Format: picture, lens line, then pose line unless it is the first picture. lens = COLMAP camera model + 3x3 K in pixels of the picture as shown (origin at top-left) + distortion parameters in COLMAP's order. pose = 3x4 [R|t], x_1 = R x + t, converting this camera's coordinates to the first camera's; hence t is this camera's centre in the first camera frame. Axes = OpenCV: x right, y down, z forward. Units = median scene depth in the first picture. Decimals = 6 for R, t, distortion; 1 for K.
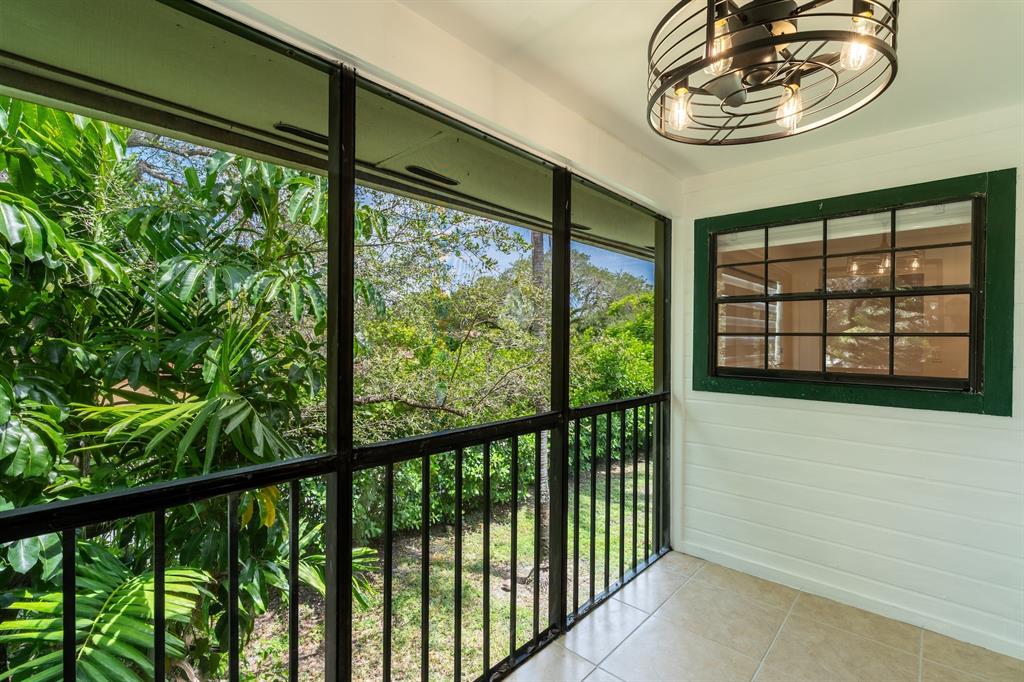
lens RADIAL K [[464.5, 0, 512.0], [0, 464.5, 341.0], [0, 0, 1]] dist [-0.001879, 0.000229]
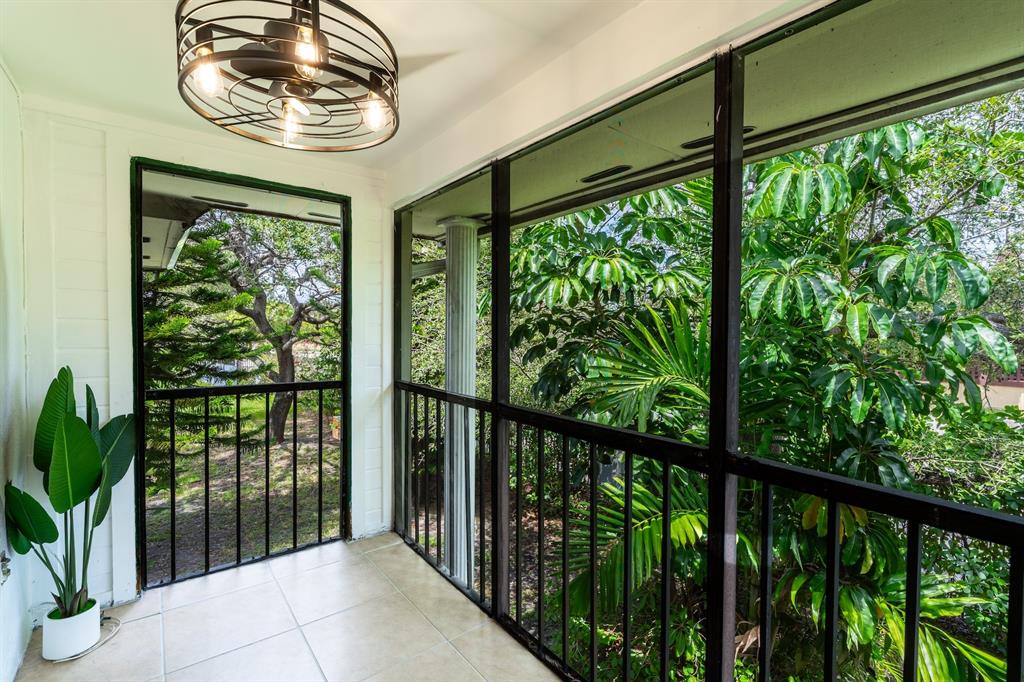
lens RADIAL K [[464.5, 0, 512.0], [0, 464.5, 341.0], [0, 0, 1]] dist [-0.001879, 0.000229]
pose [[-0.164165, 0.020789, -0.986214, 0.813362], [-0.013654, 0.999634, 0.023345, -0.006342], [0.986338, 0.017298, -0.163821, 0.888569]]
